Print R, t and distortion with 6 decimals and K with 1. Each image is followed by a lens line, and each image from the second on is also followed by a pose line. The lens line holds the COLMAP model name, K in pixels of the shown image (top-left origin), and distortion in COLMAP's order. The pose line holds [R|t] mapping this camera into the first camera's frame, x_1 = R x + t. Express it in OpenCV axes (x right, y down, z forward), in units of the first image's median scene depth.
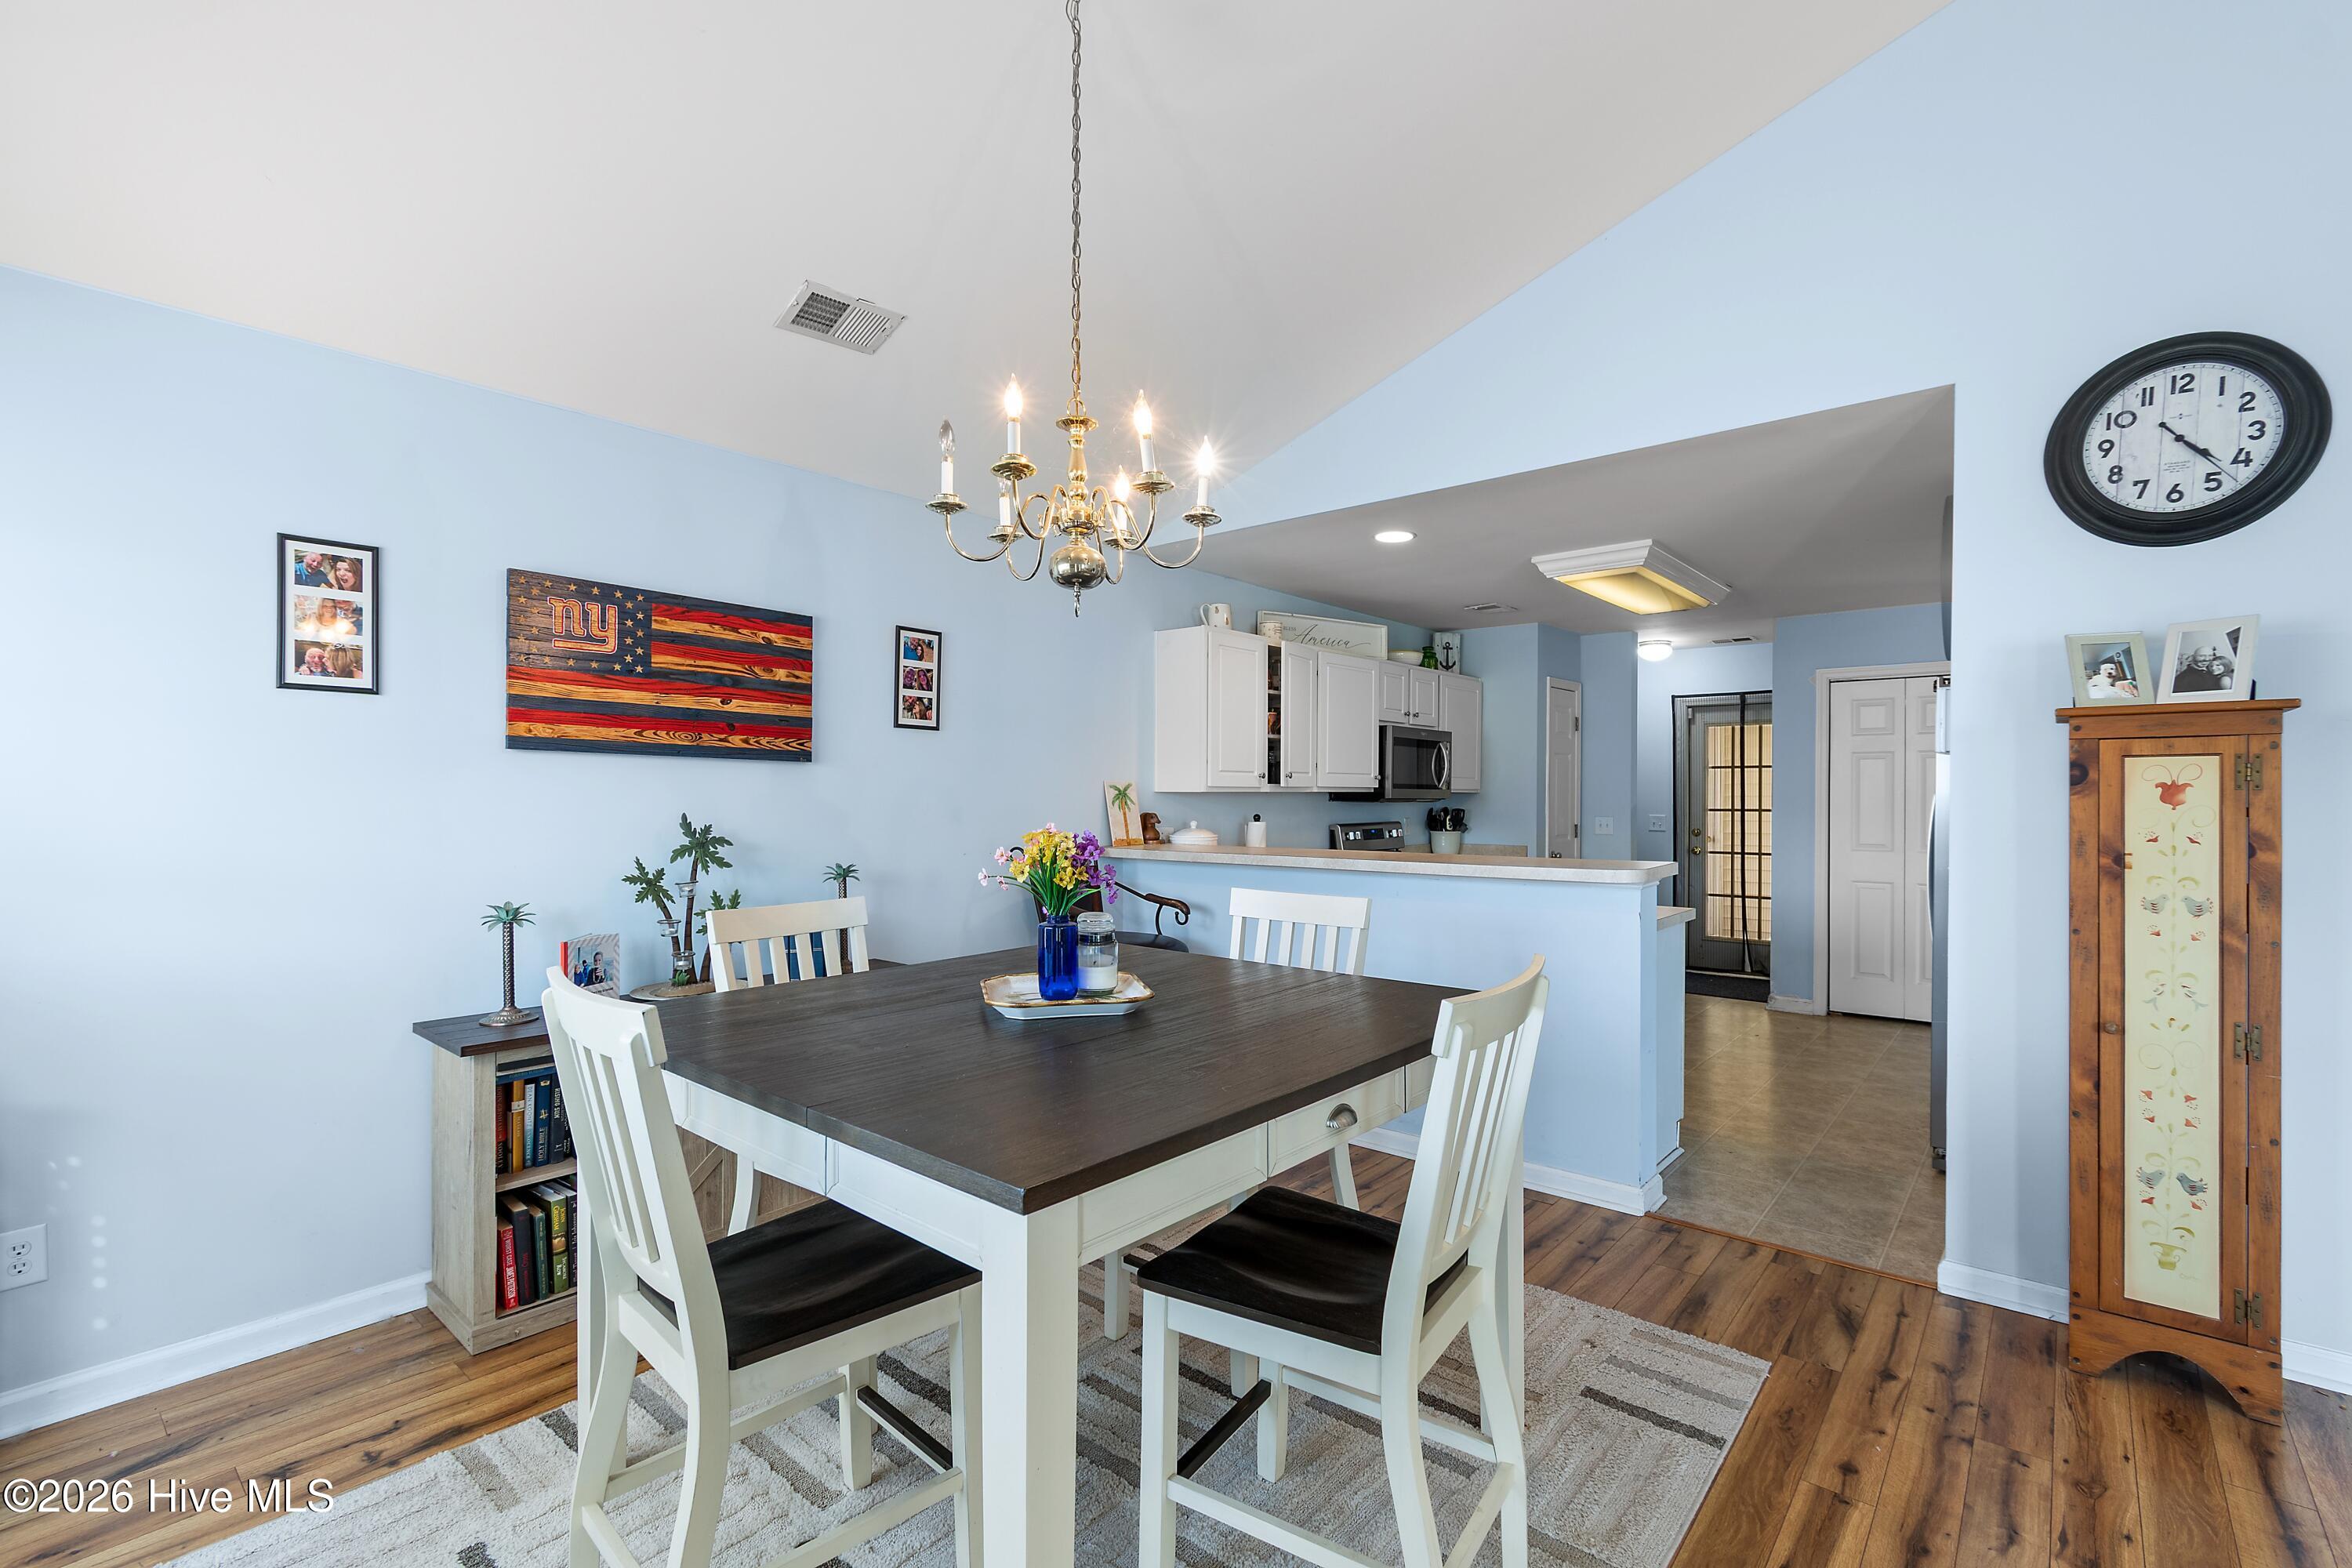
lens RADIAL K [[1045.6, 0, 1196.6], [0, 1045.6, 802.0], [0, 0, 1]] dist [0.004238, -0.001592]
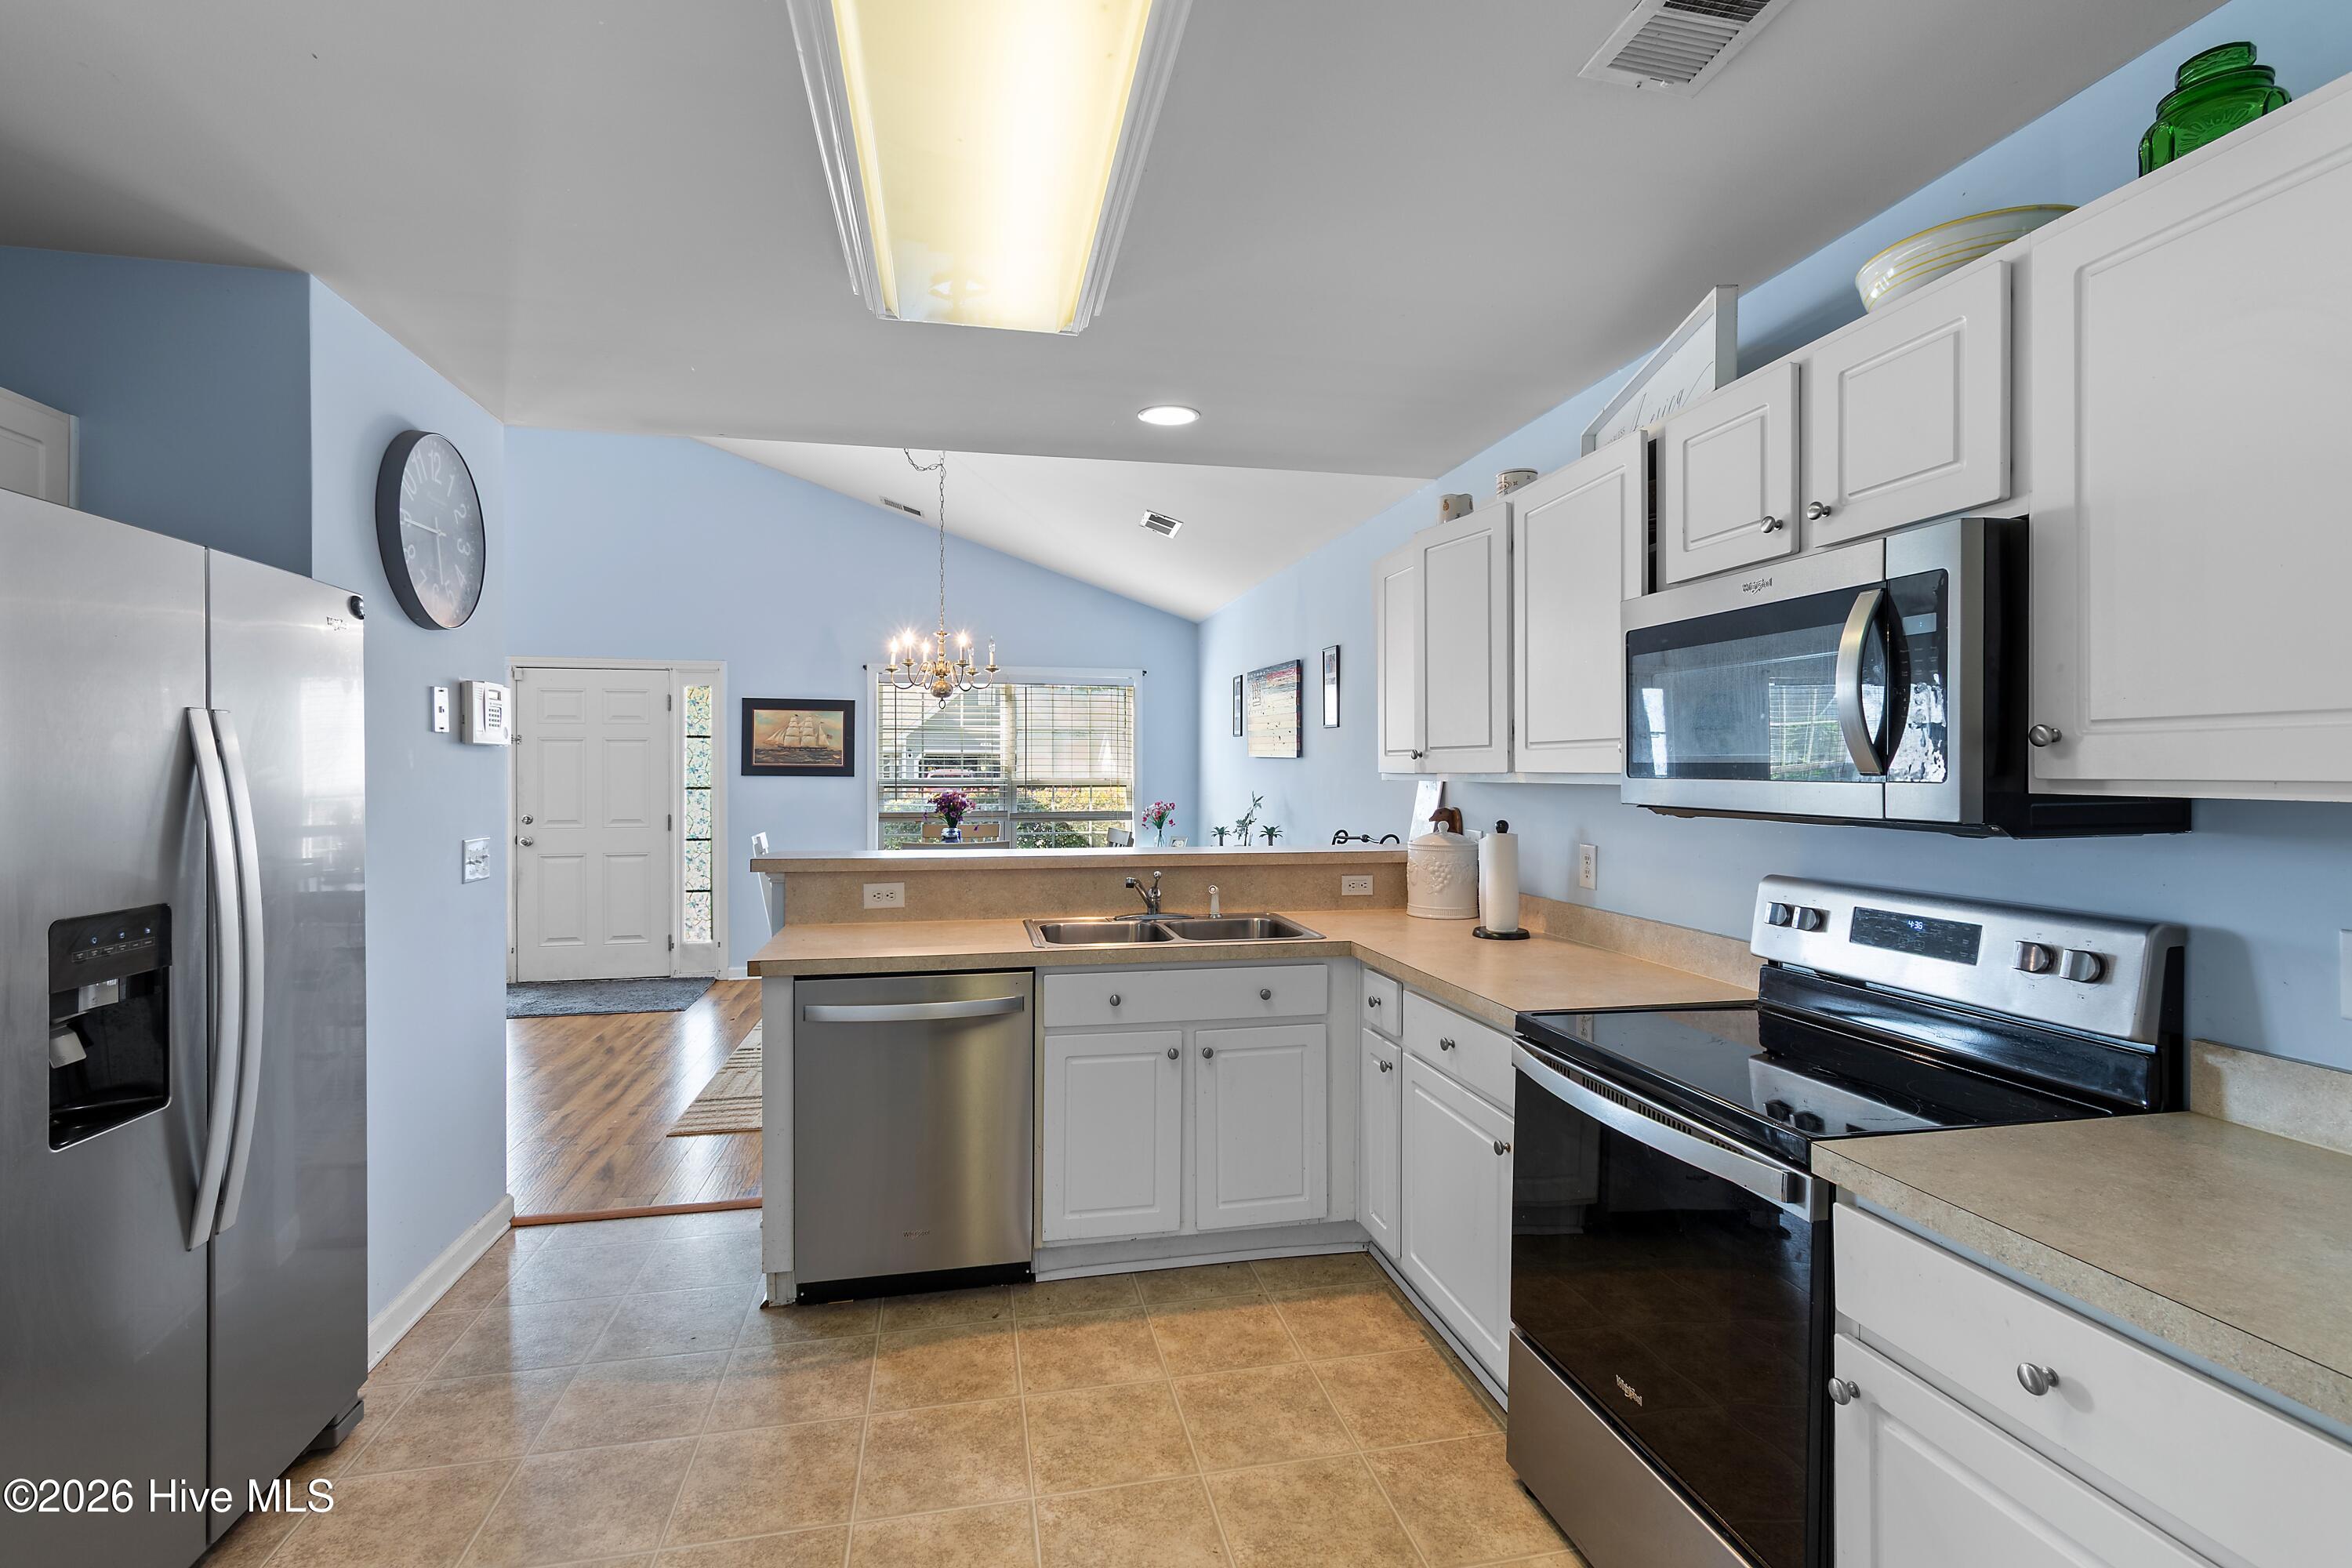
lens RADIAL K [[1045.6, 0, 1191.9], [0, 1045.6, 774.6], [0, 0, 1]] dist [0.004238, -0.001592]
pose [[-0.601153, 0.000731, -0.799133, 1.343888], [-0.009345, 0.999925, 0.007945, -0.035984], [0.799079, 0.012244, -0.601101, 2.593638]]
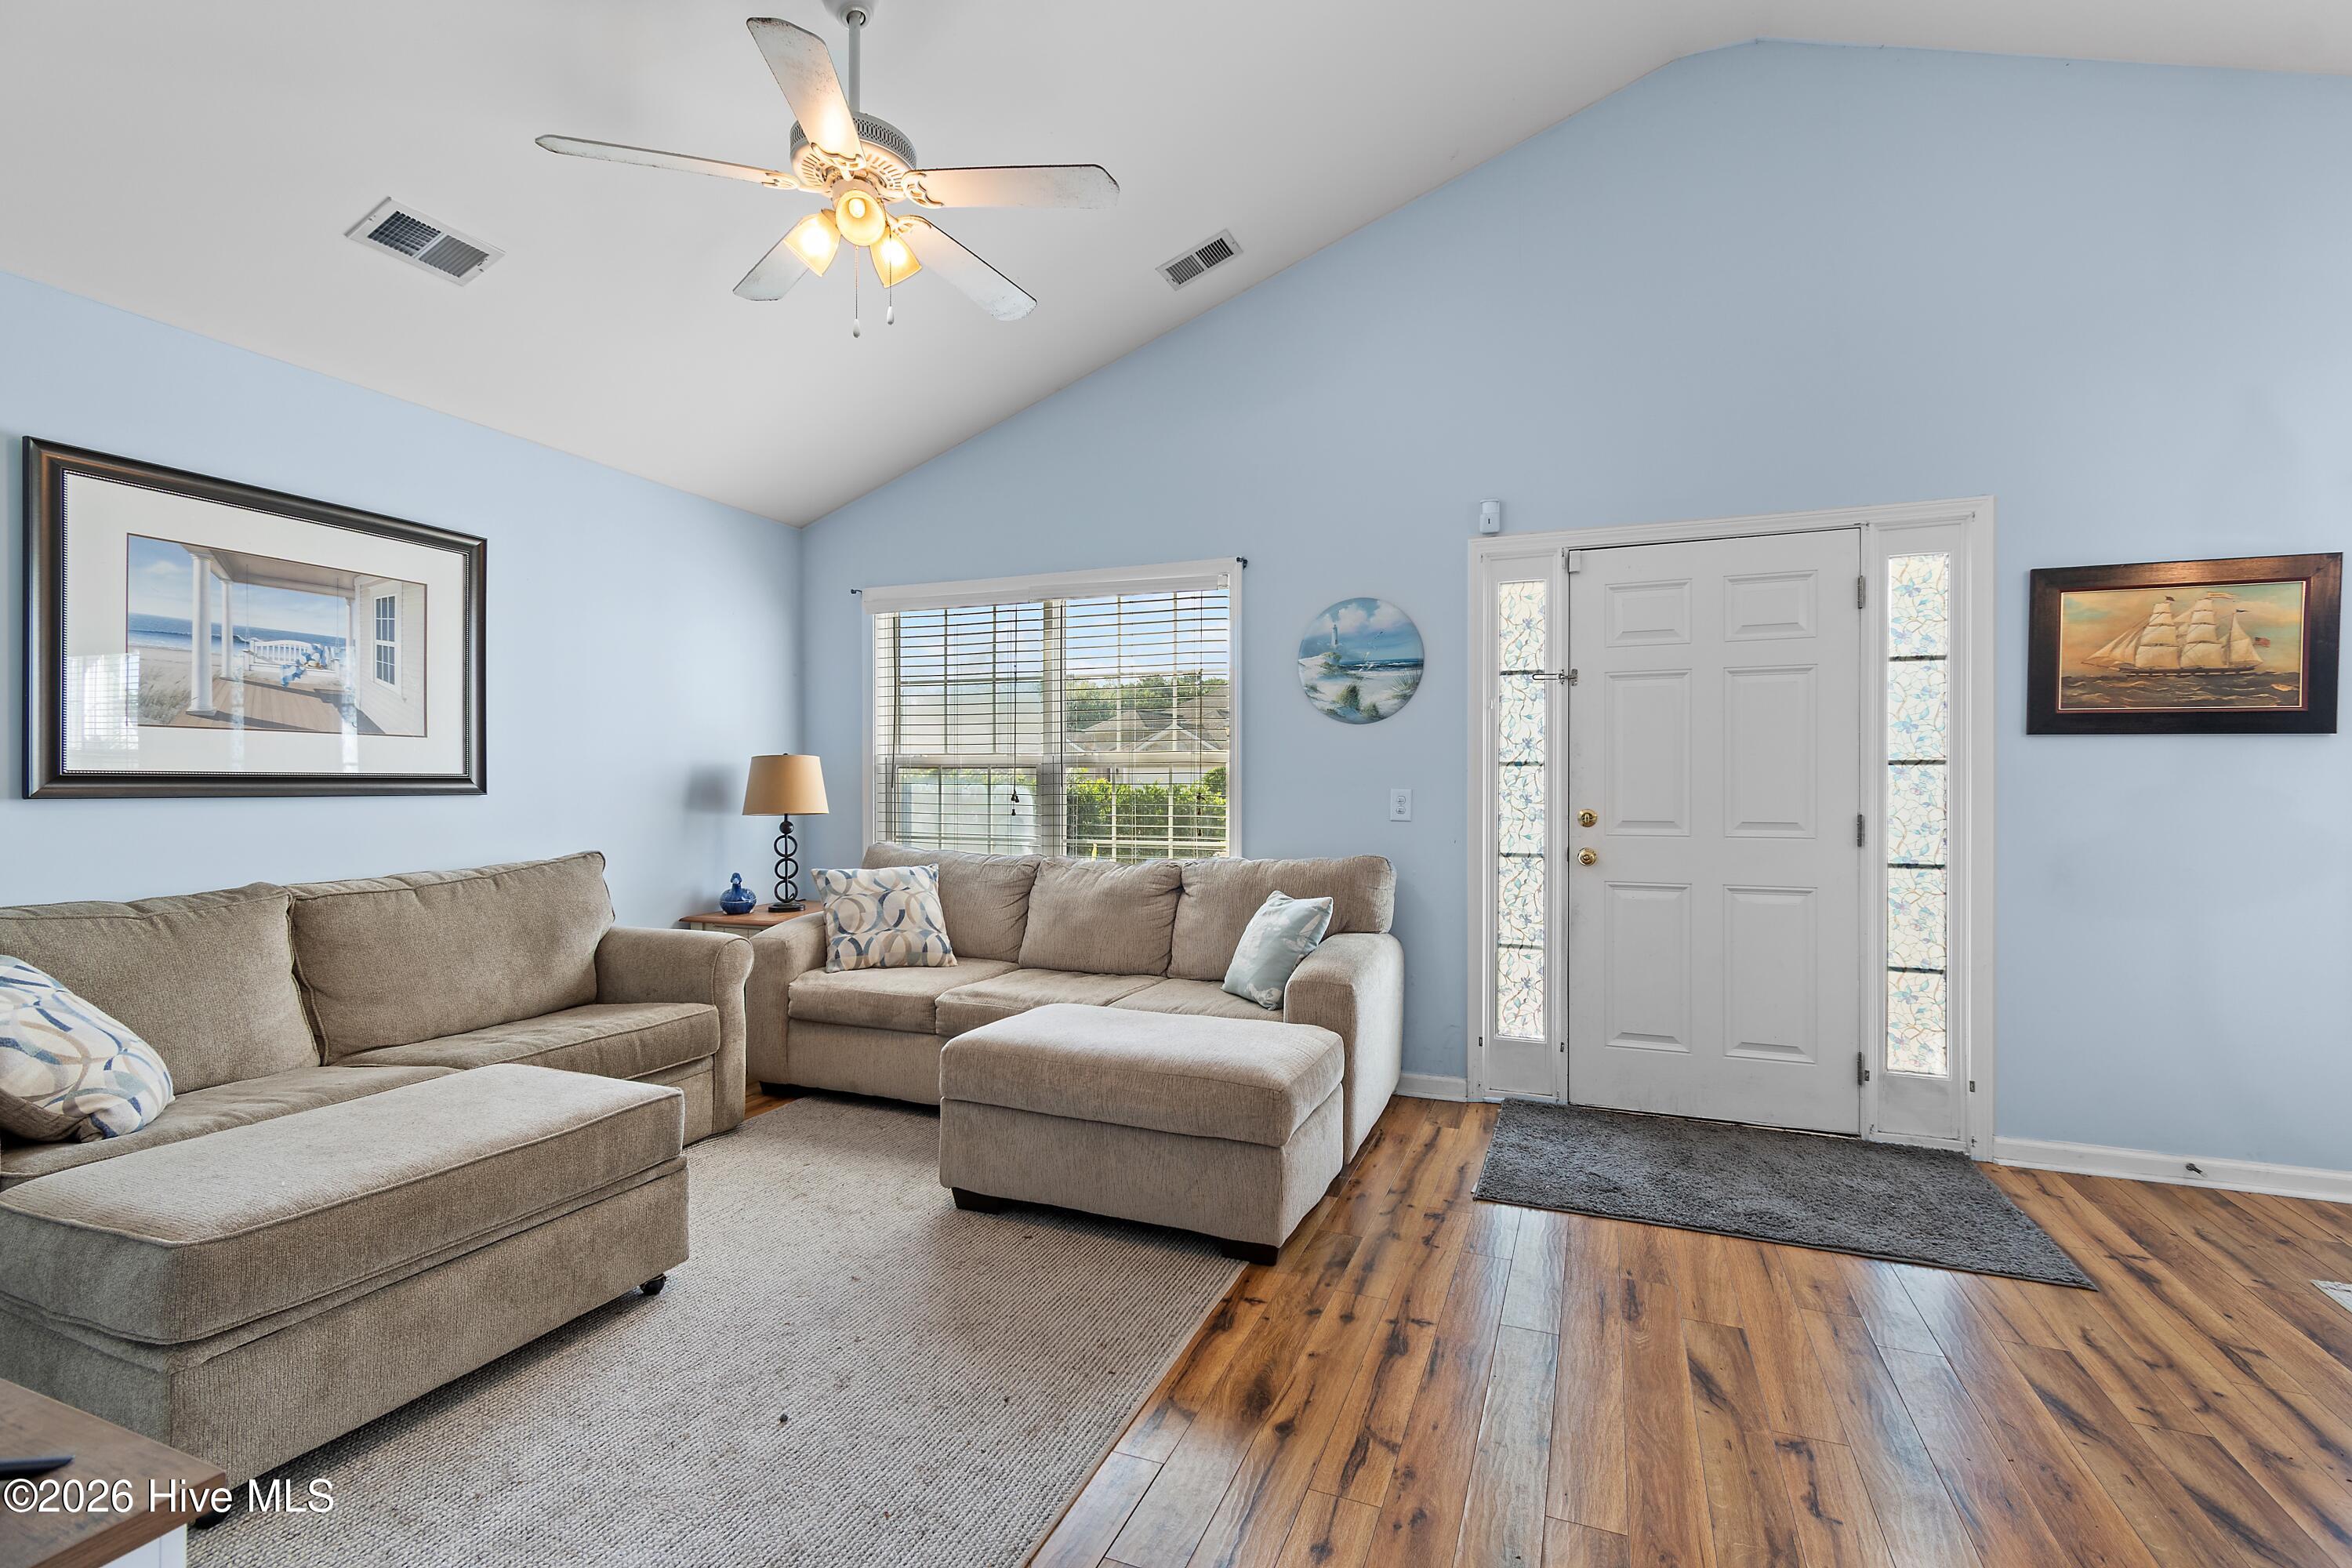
lens RADIAL K [[1045.6, 0, 1189.0], [0, 1045.6, 783.2], [0, 0, 1]] dist [0.004238, -0.001592]
pose [[-0.949376, -0.000139, -0.314143, 1.244251], [-0.004389, 0.999908, 0.012821, 0.050506], [0.314112, 0.013551, -0.949289, 0.832664]]
